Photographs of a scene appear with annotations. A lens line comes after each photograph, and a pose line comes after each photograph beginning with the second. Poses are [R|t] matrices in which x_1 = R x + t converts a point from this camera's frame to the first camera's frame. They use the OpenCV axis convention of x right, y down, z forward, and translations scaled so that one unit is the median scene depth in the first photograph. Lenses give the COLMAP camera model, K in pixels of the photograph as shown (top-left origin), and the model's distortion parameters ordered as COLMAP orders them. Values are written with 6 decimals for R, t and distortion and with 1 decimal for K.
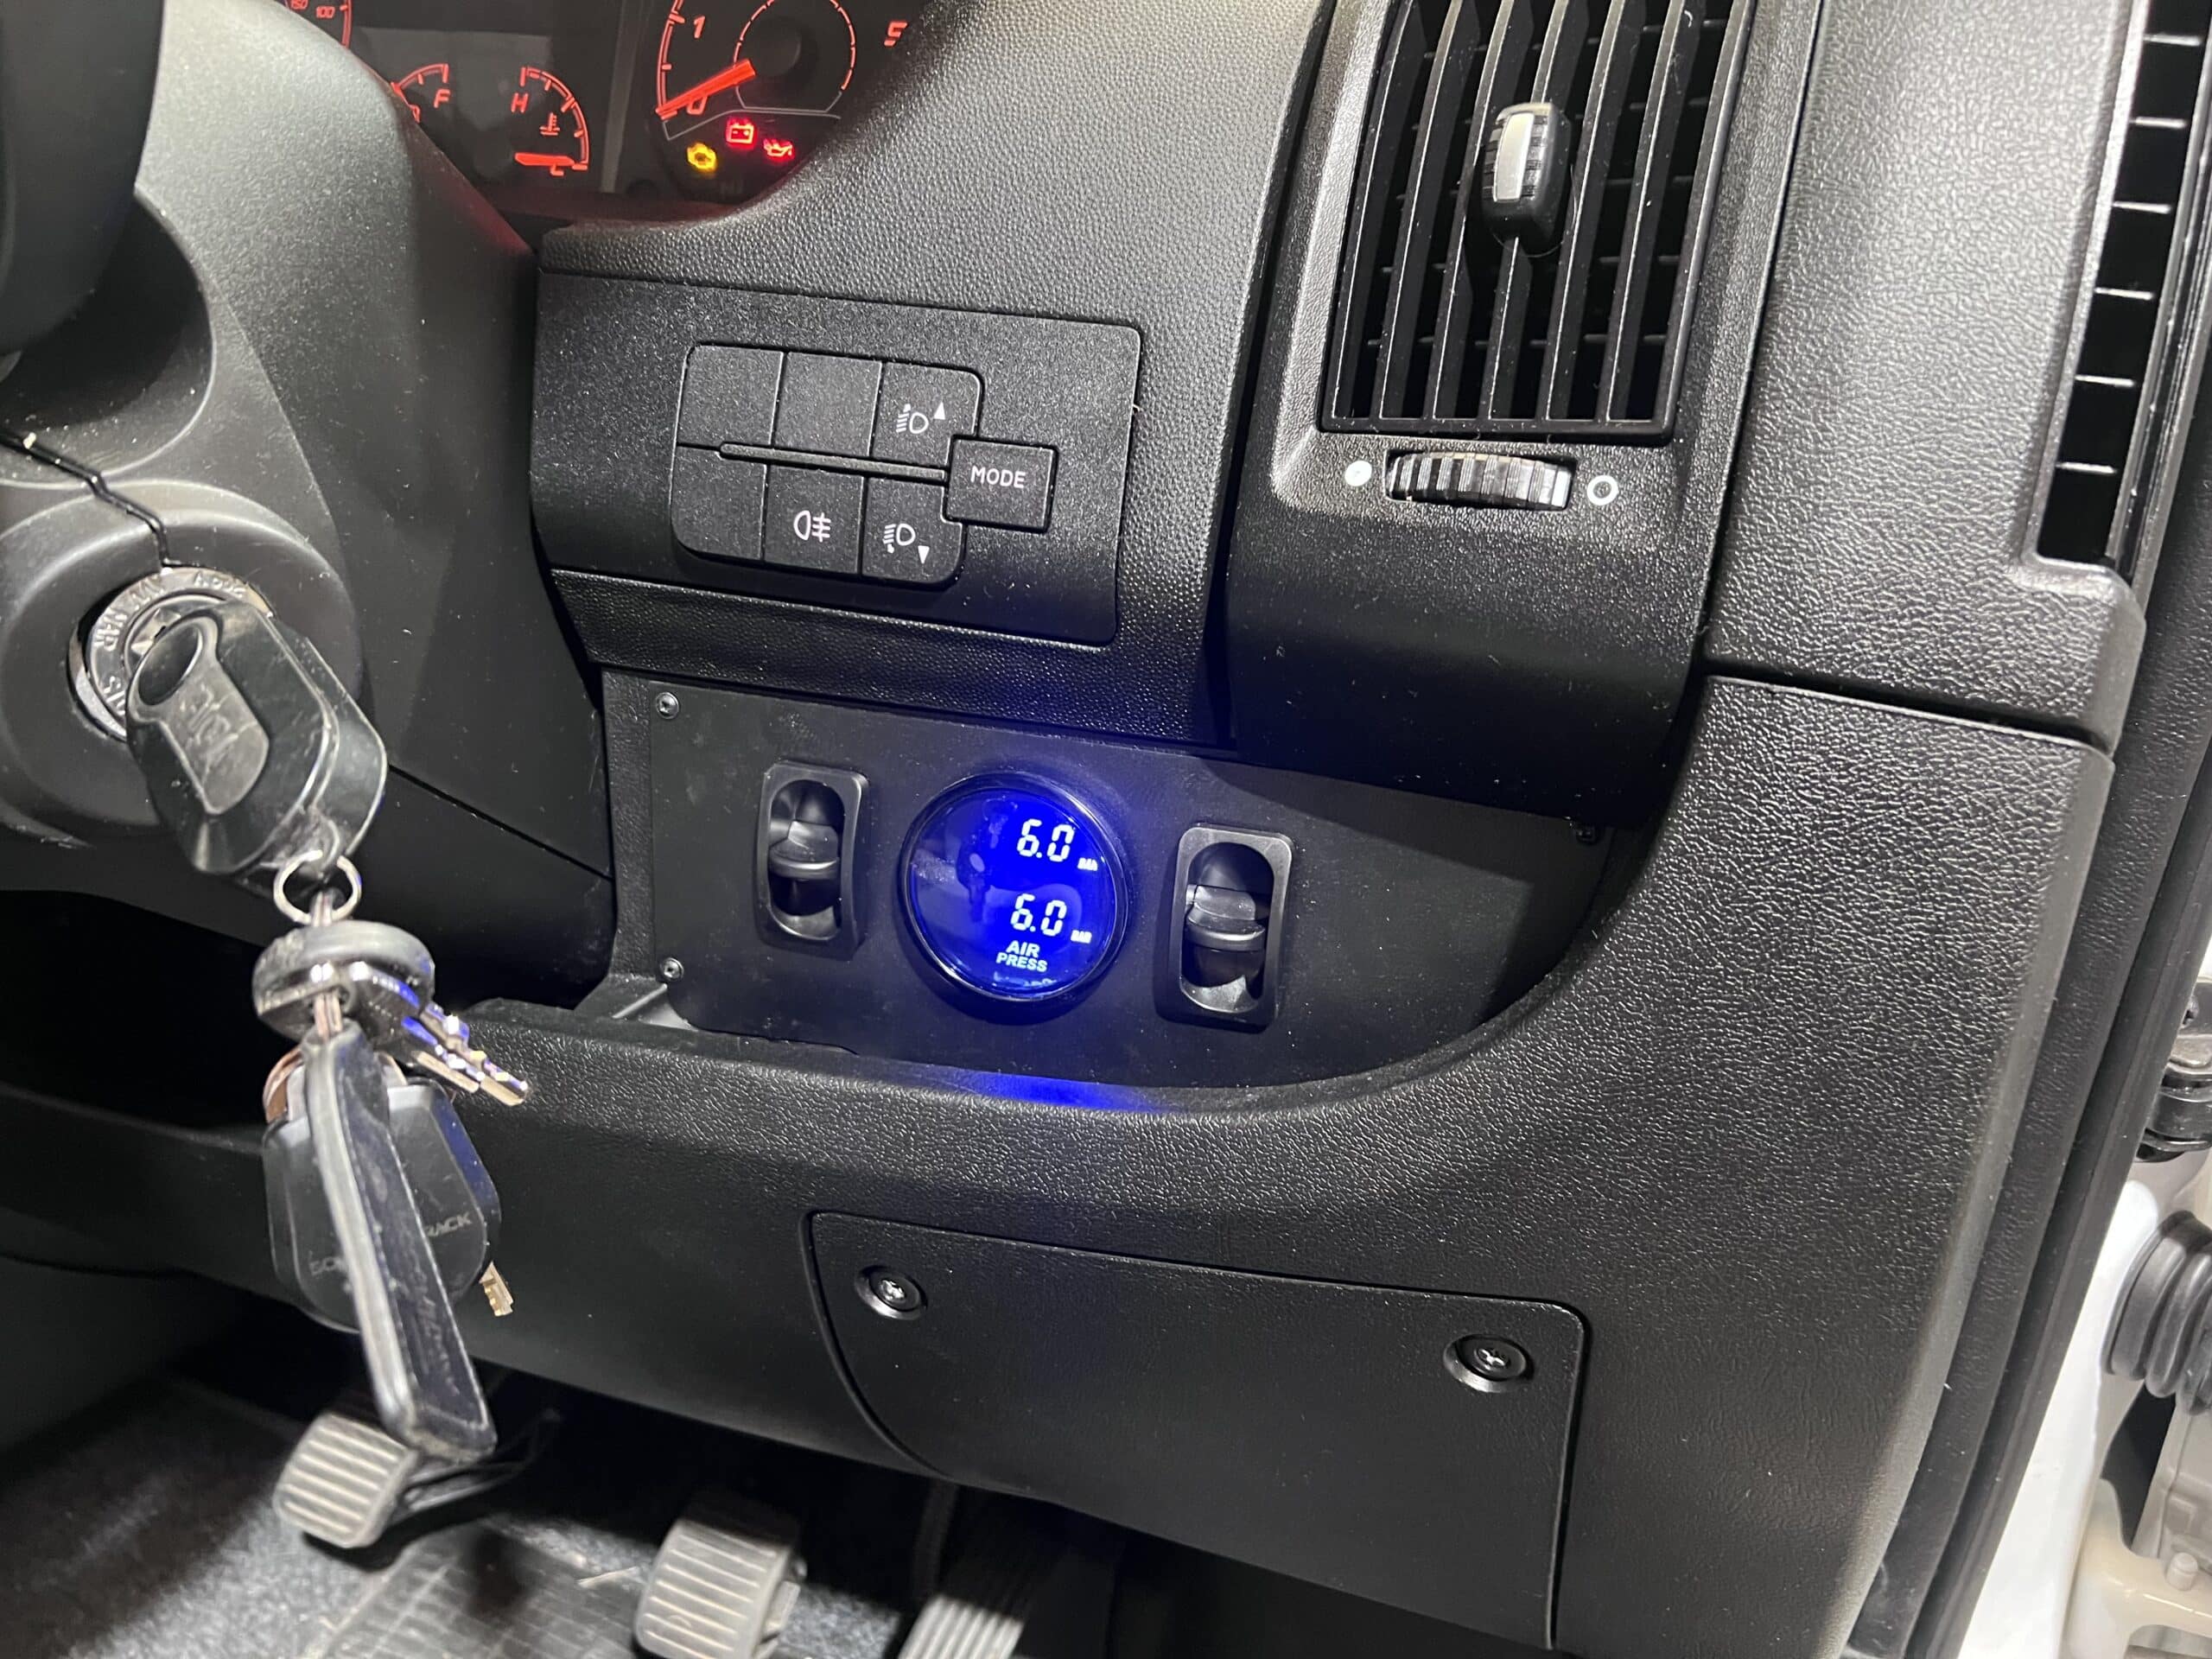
lens RADIAL K [[1667.6, 0, 1106.0], [0, 1667.6, 829.5], [0, 0, 1]] dist [0.000825, 0.000318]
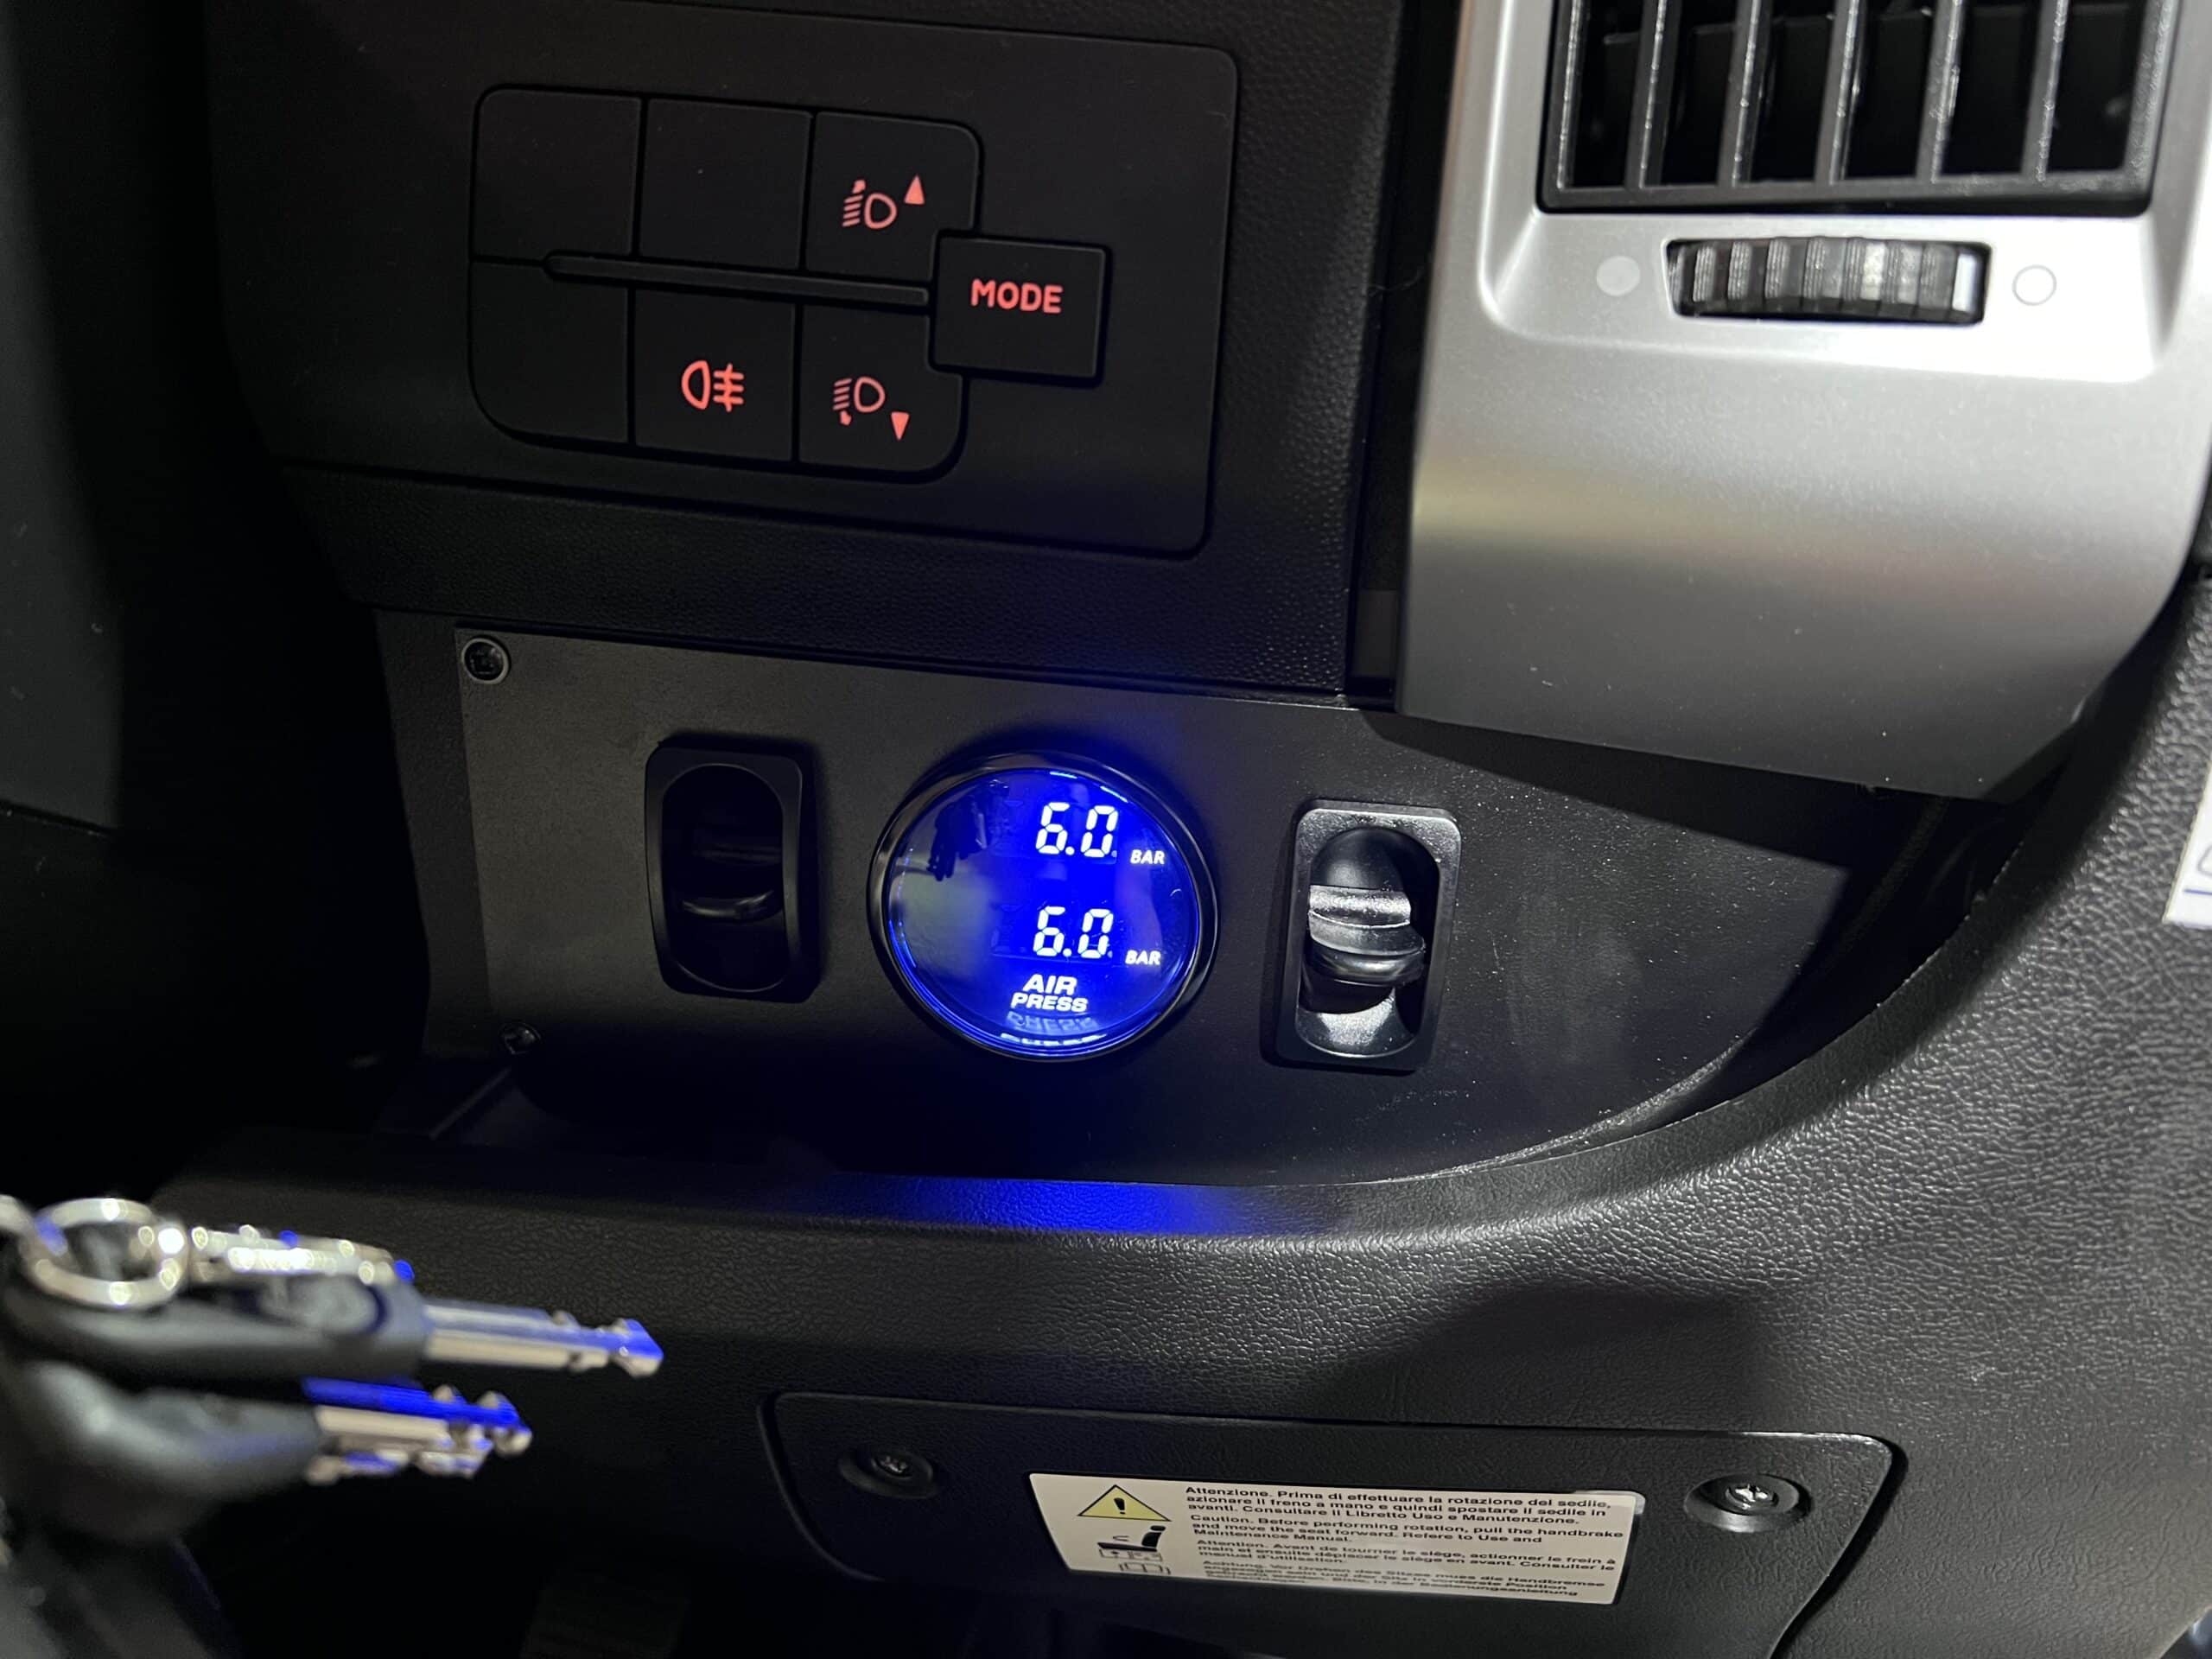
lens RADIAL K [[1716.2, 0, 1158.1], [0, 1716.2, 823.1], [0, 0, 1]] dist [-0.010722, -0.003720]
pose [[0.985225, -0.079417, 0.151737, -0.119805], [0.062584, 0.991661, 0.112660, -0.080055], [-0.159418, -0.101499, 0.981980, 0.321208]]
